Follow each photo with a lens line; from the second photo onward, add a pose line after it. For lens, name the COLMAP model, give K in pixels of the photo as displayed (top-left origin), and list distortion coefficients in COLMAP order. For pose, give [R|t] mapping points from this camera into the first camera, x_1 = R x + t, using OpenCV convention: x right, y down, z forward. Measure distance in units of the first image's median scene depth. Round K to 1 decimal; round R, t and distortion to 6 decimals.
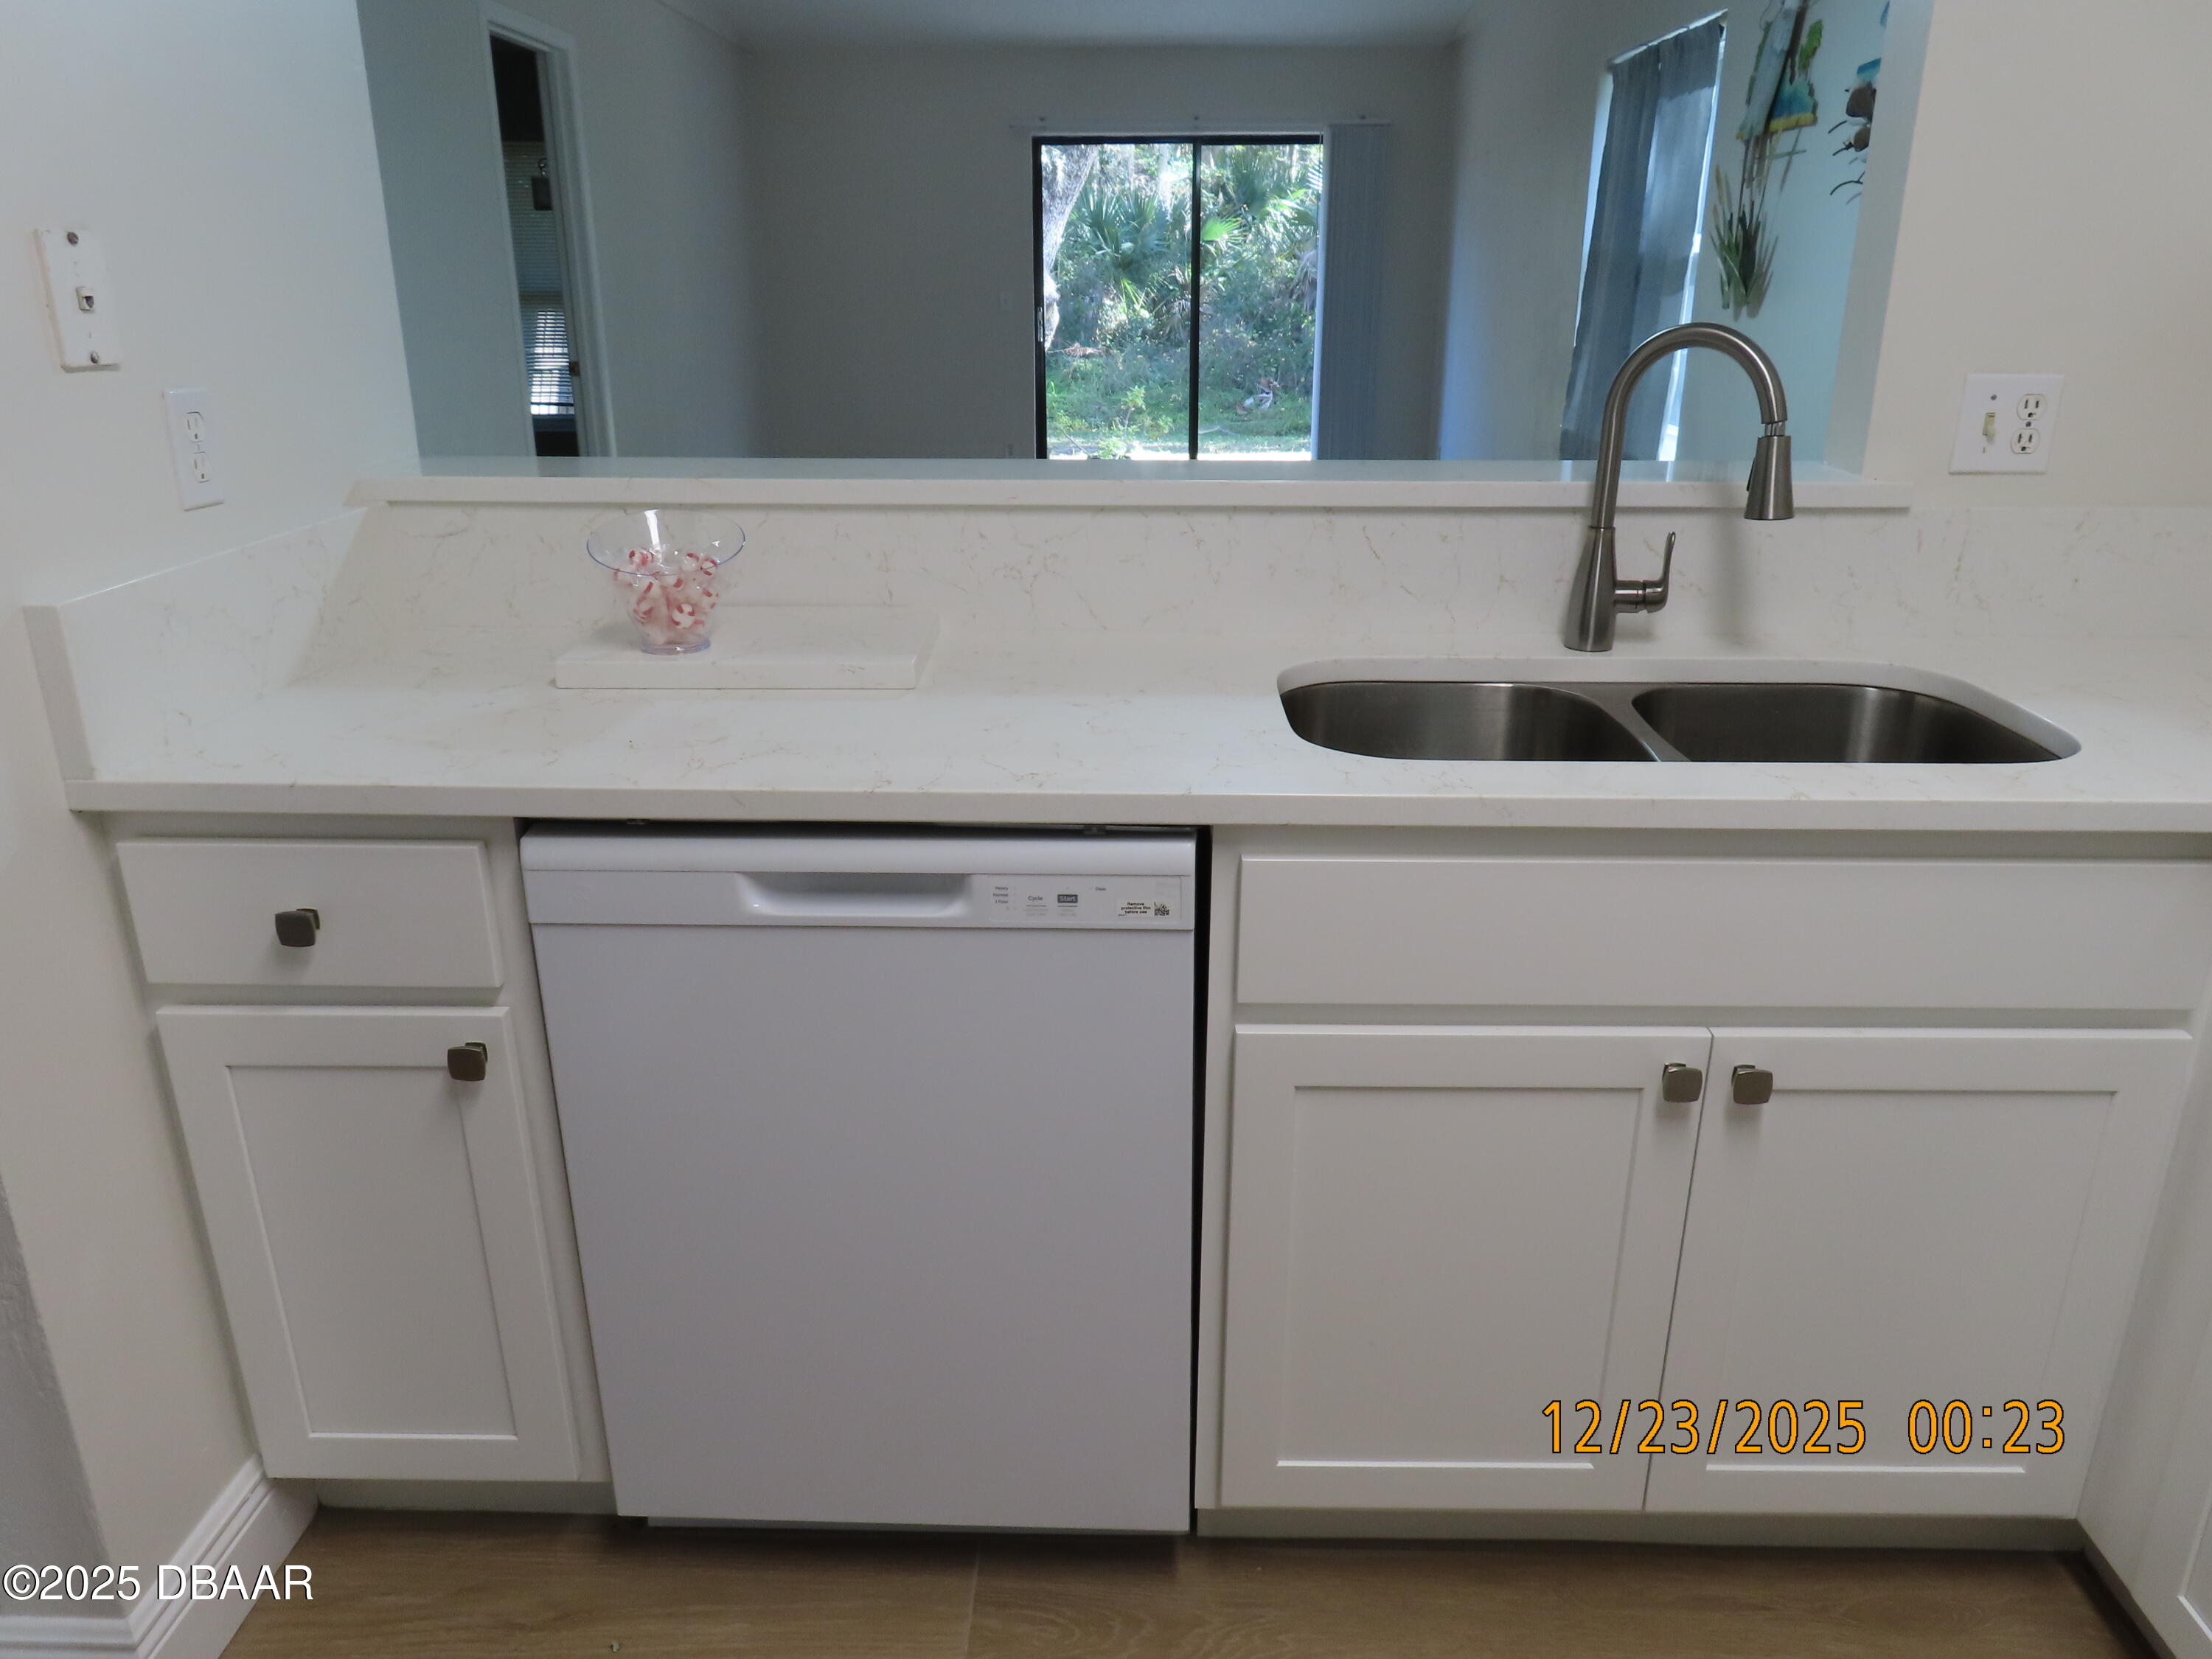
lens RADIAL K [[1607.1, 0, 1100.7], [0, 1607.1, 834.4], [0, 0, 1]] dist [0.000724, -0.005788]
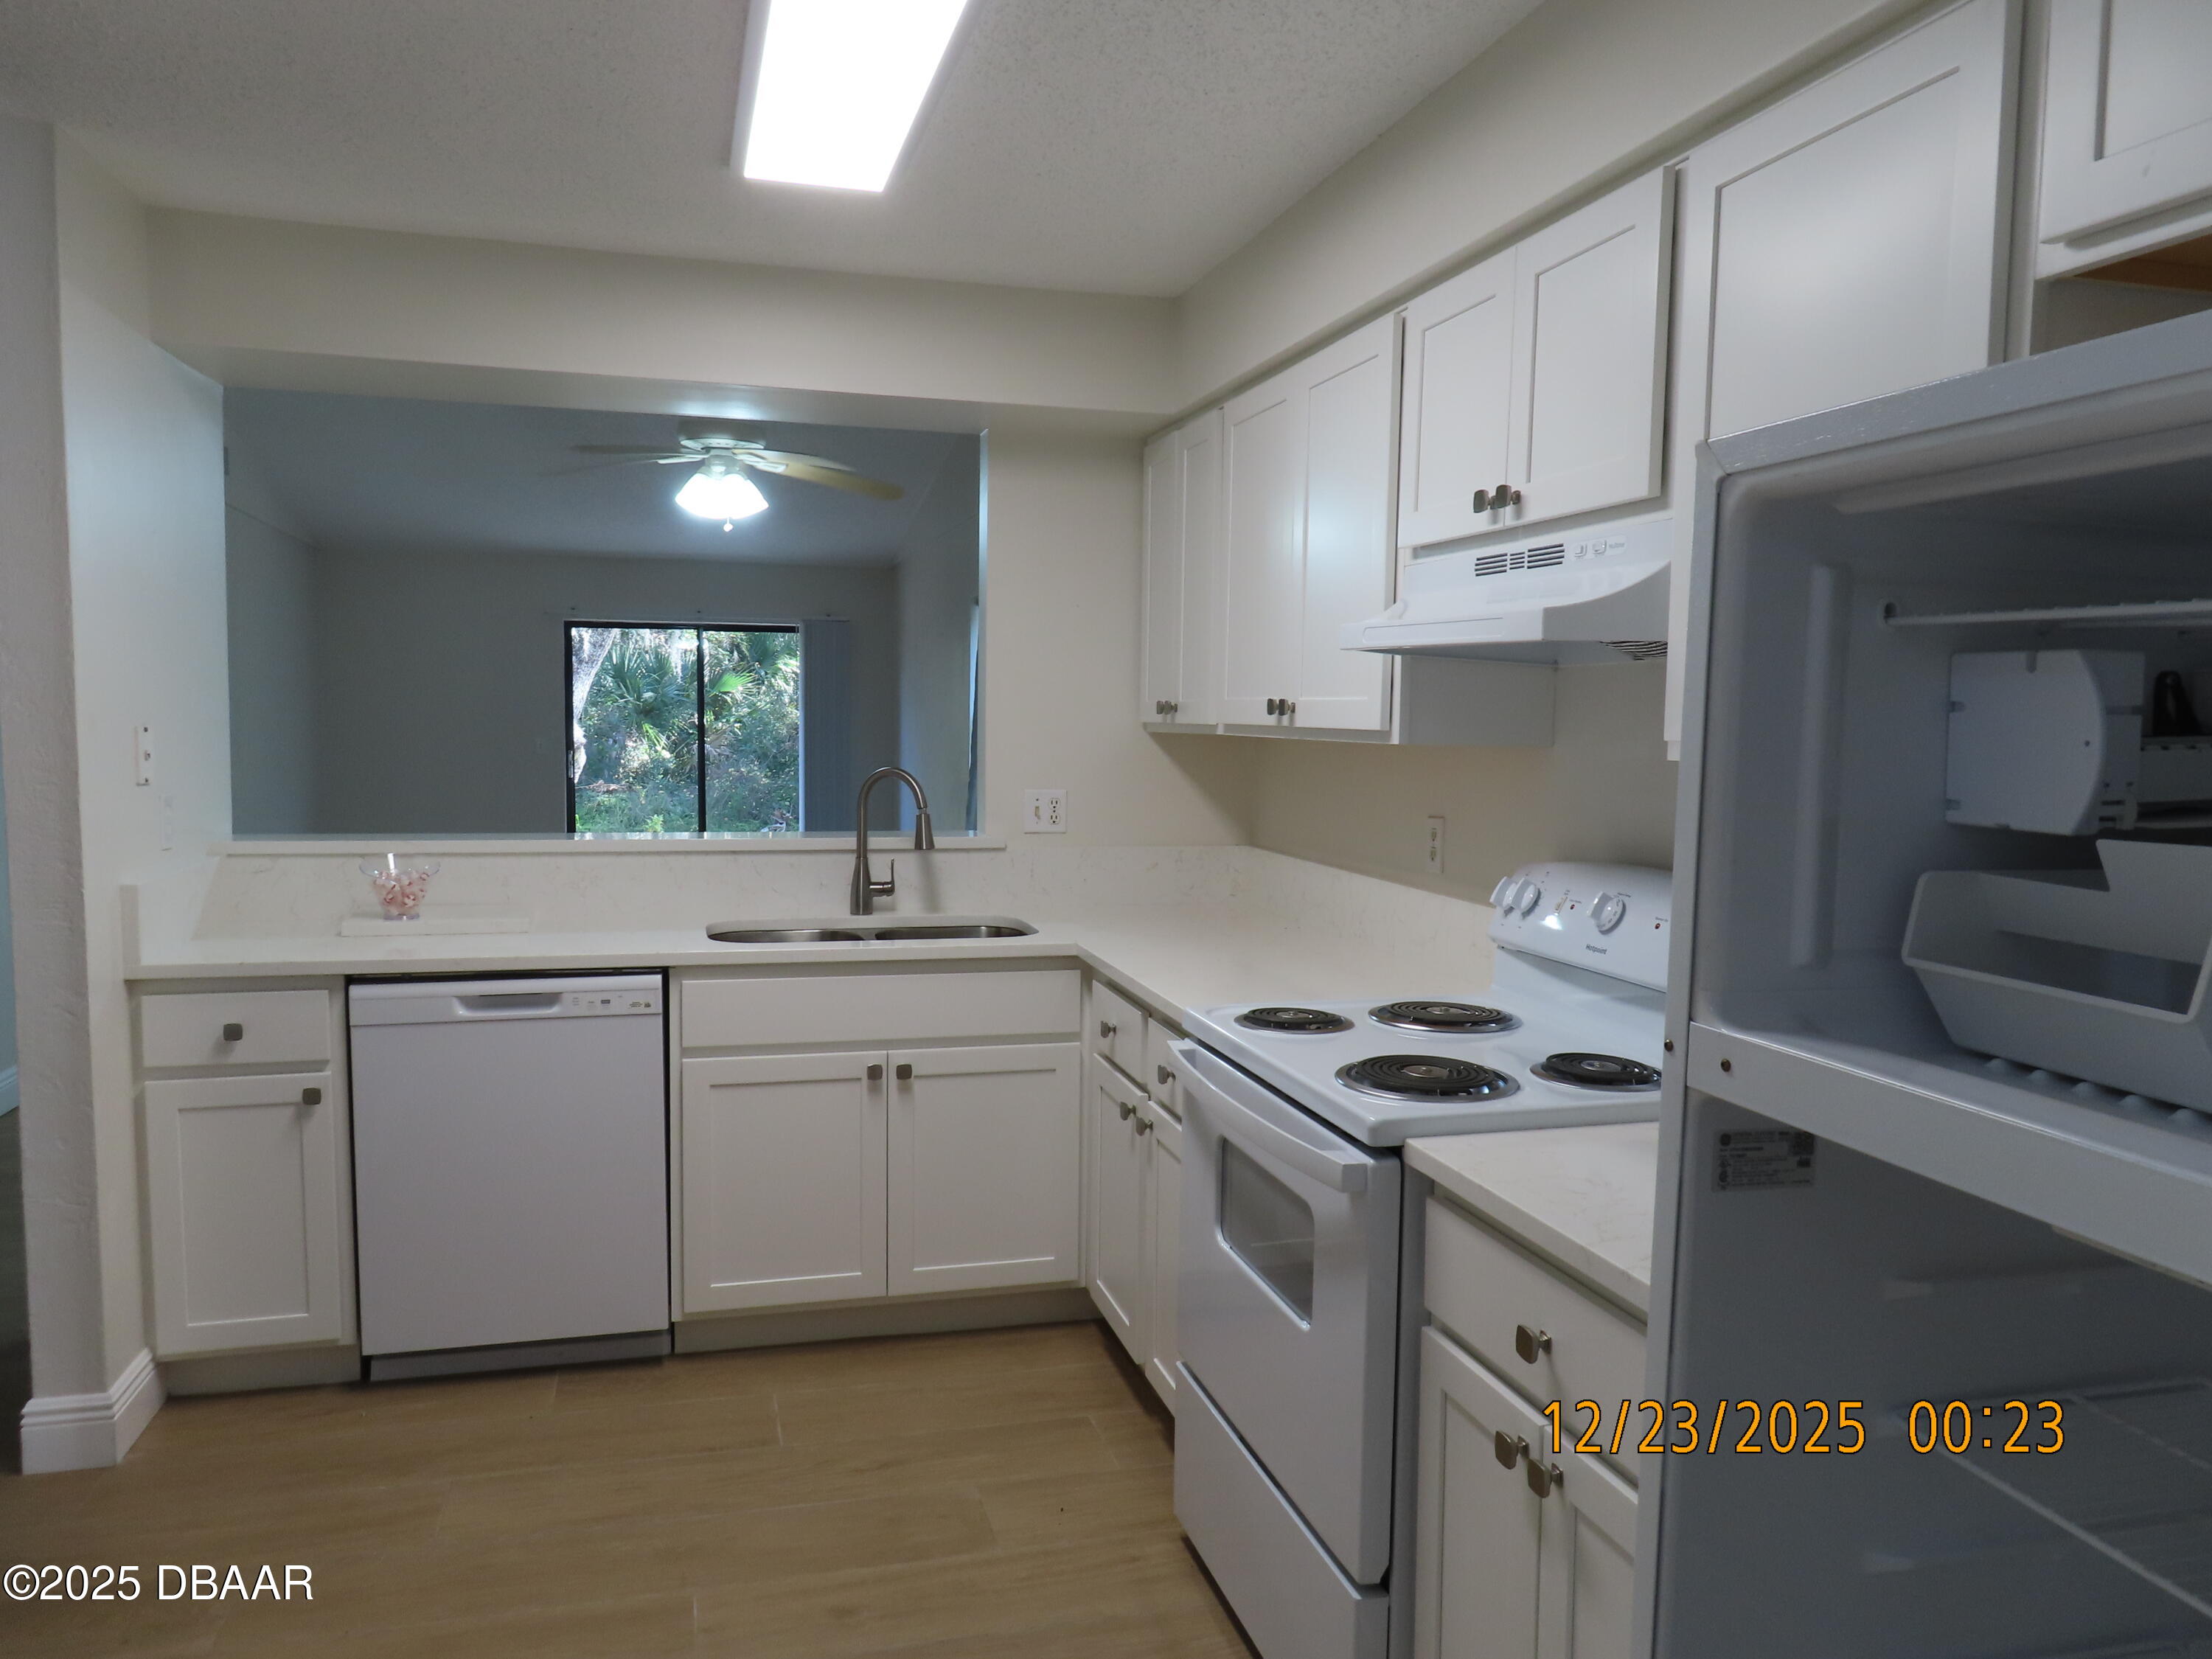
lens RADIAL K [[1607.1, 0, 1100.7], [0, 1607.1, 834.4], [0, 0, 1]] dist [0.000724, -0.005788]
pose [[0.958840, -0.007684, 0.283843, 0.001299], [0.081378, 0.965137, -0.248773, 0.069319], [-0.272035, 0.261632, 0.926037, -0.221838]]
